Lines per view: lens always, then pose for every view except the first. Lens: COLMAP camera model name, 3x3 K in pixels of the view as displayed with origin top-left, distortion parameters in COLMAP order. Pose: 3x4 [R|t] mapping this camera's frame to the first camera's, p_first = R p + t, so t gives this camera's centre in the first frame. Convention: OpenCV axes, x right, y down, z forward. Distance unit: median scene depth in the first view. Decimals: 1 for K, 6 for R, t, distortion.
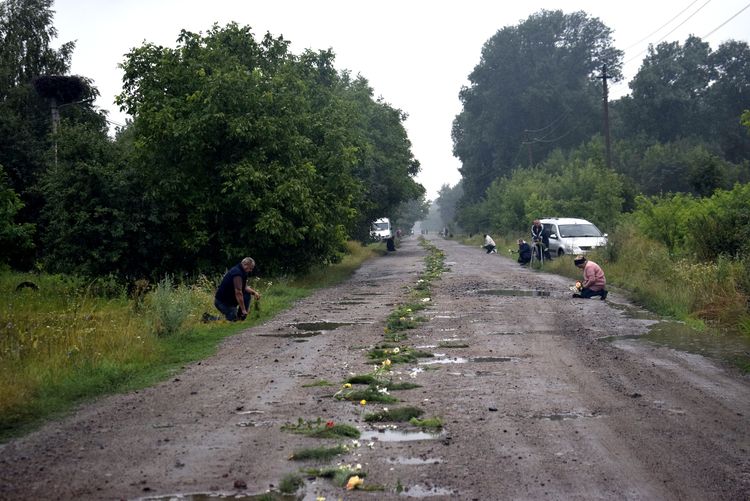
lens RADIAL K [[1771.5, 0, 376.0], [0, 1771.5, 251.7], [0, 0, 1]] dist [0.052071, 0.000000]
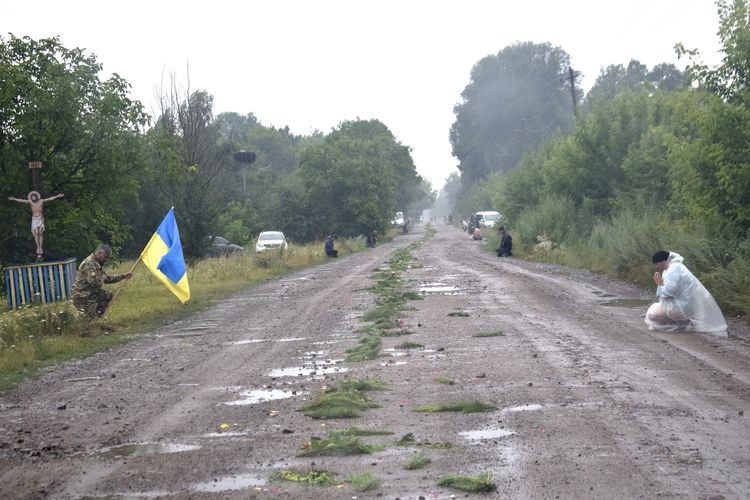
lens RADIAL K [[1771.5, 0, 373.7], [0, 1771.5, 248.8], [0, 0, 1]] dist [0.052071, 0.000000]
pose [[0.999401, -0.033875, -0.007042, -0.004669], [0.033907, 0.999415, 0.004529, 0.002862], [0.006884, -0.004765, 0.999965, -0.283911]]
